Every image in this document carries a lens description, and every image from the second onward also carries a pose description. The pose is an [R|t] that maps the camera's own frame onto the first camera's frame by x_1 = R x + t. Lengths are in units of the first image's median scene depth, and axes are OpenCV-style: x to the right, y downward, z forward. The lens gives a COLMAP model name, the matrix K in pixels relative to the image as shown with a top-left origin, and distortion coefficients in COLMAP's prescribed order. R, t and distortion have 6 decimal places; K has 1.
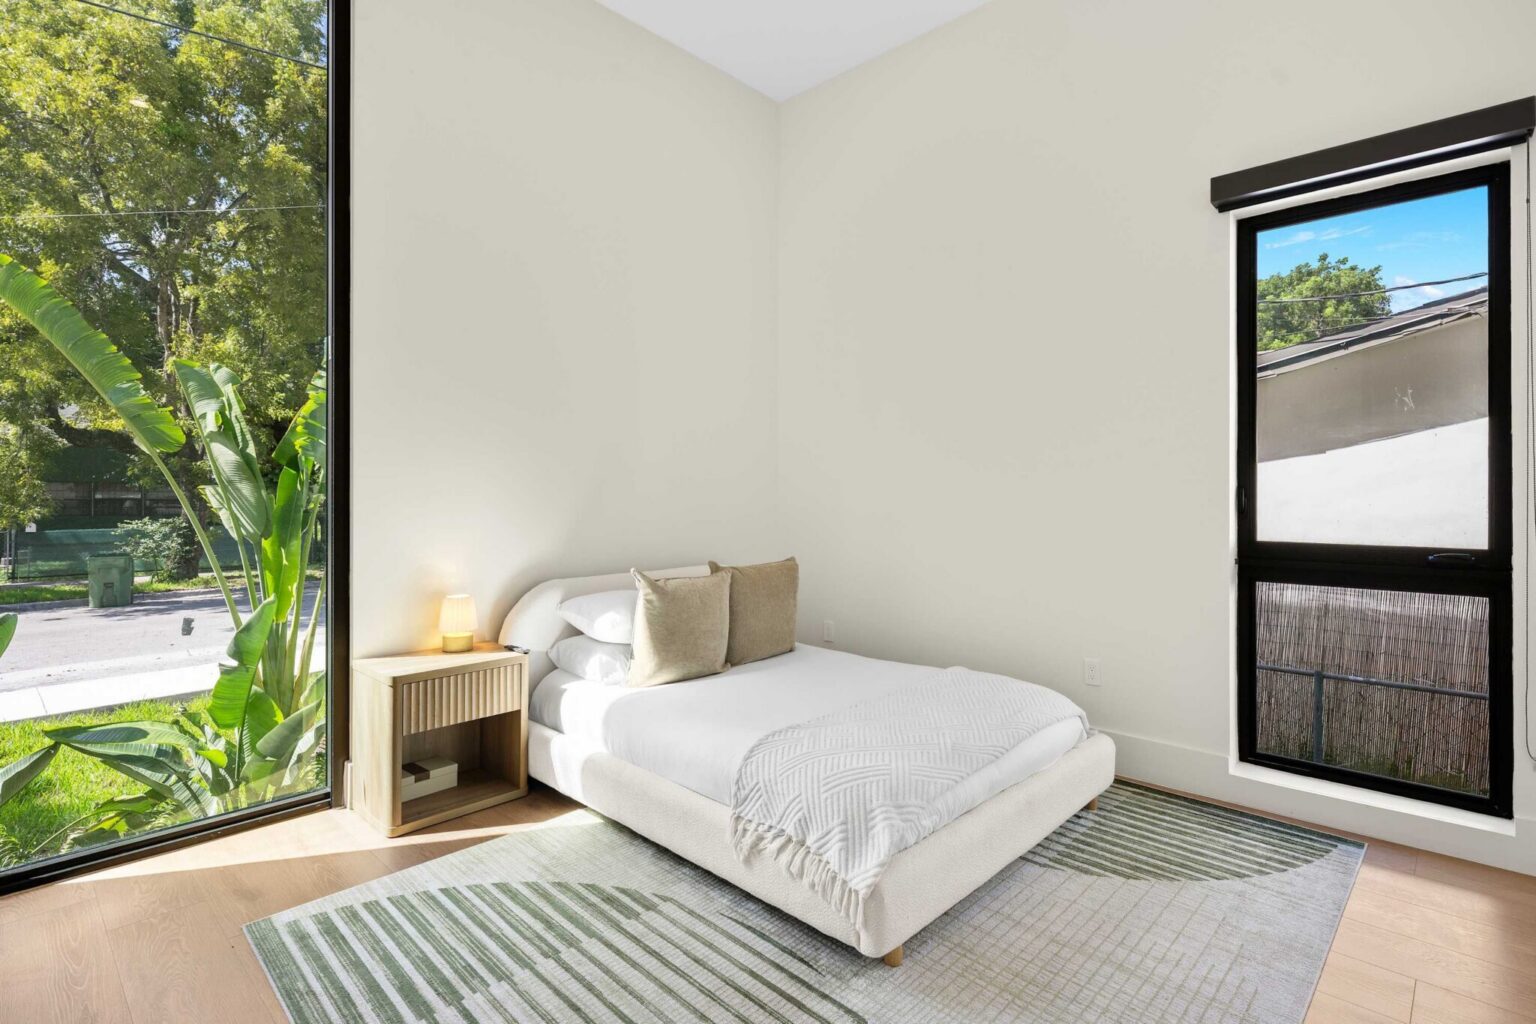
lens RADIAL K [[758.7, 0, 783.1], [0, 758.7, 426.9], [0, 0, 1]] dist [-0.000348, -0.000461]
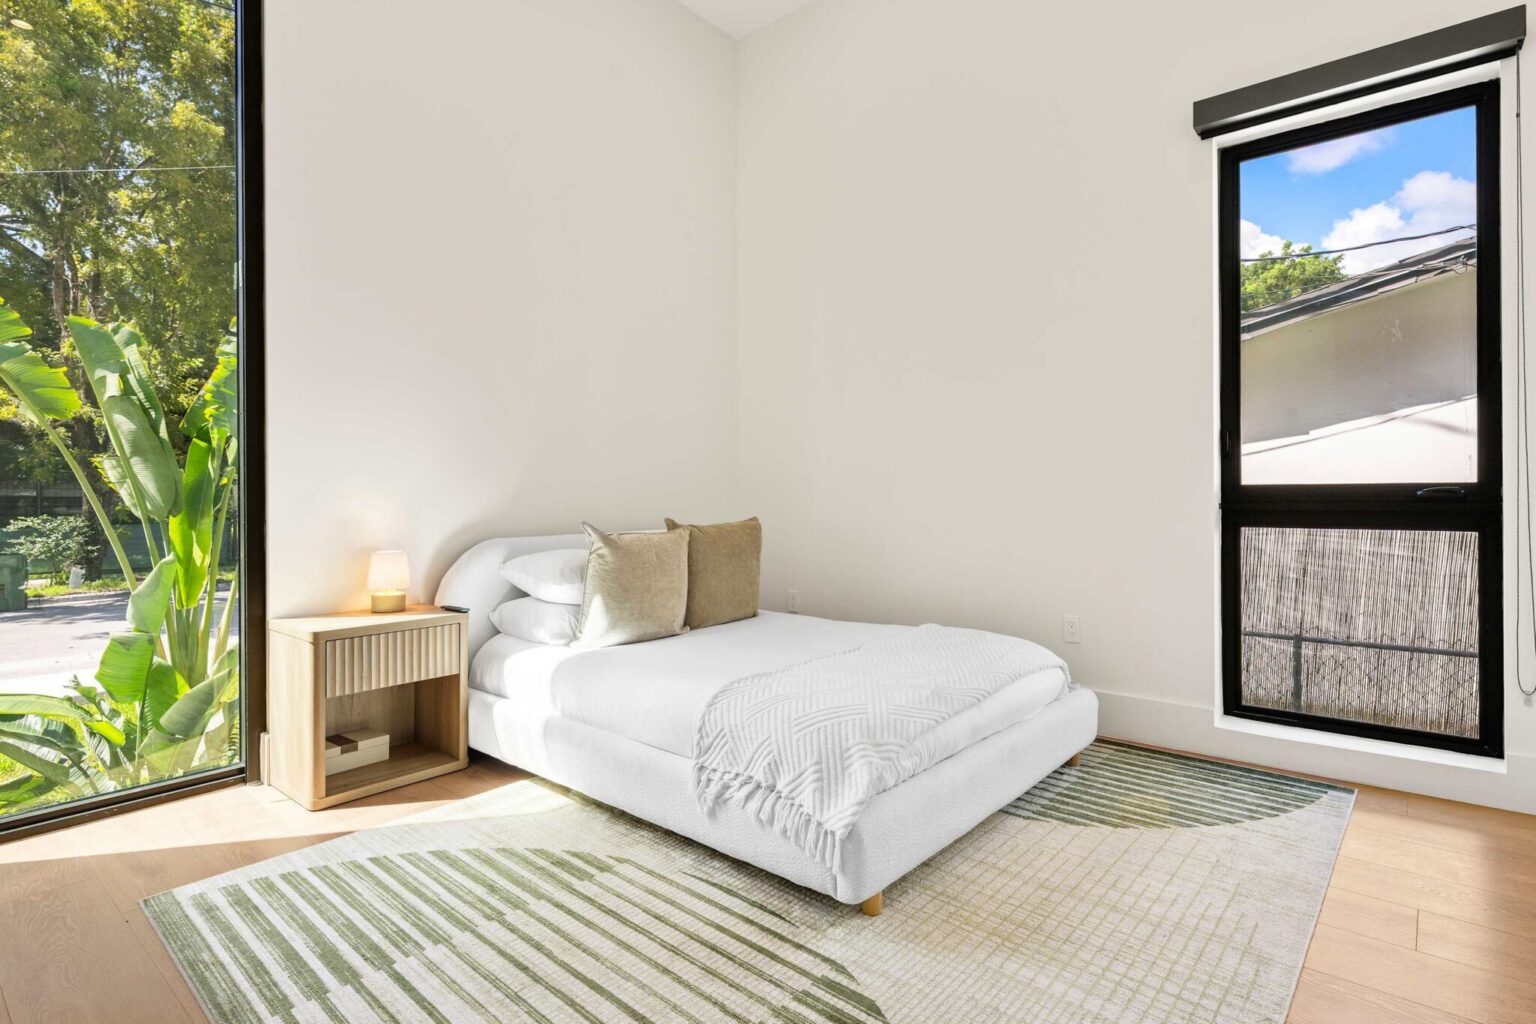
lens RADIAL K [[758.7, 0, 768.2], [0, 758.7, 507.7], [0, 0, 1]] dist [-0.000348, -0.000461]
pose [[0.998843, -0.007453, 0.047505, -0.018197], [0.007128, 0.999950, 0.006995, 0.180039], [-0.047555, -0.006649, 0.998846, 0.077678]]
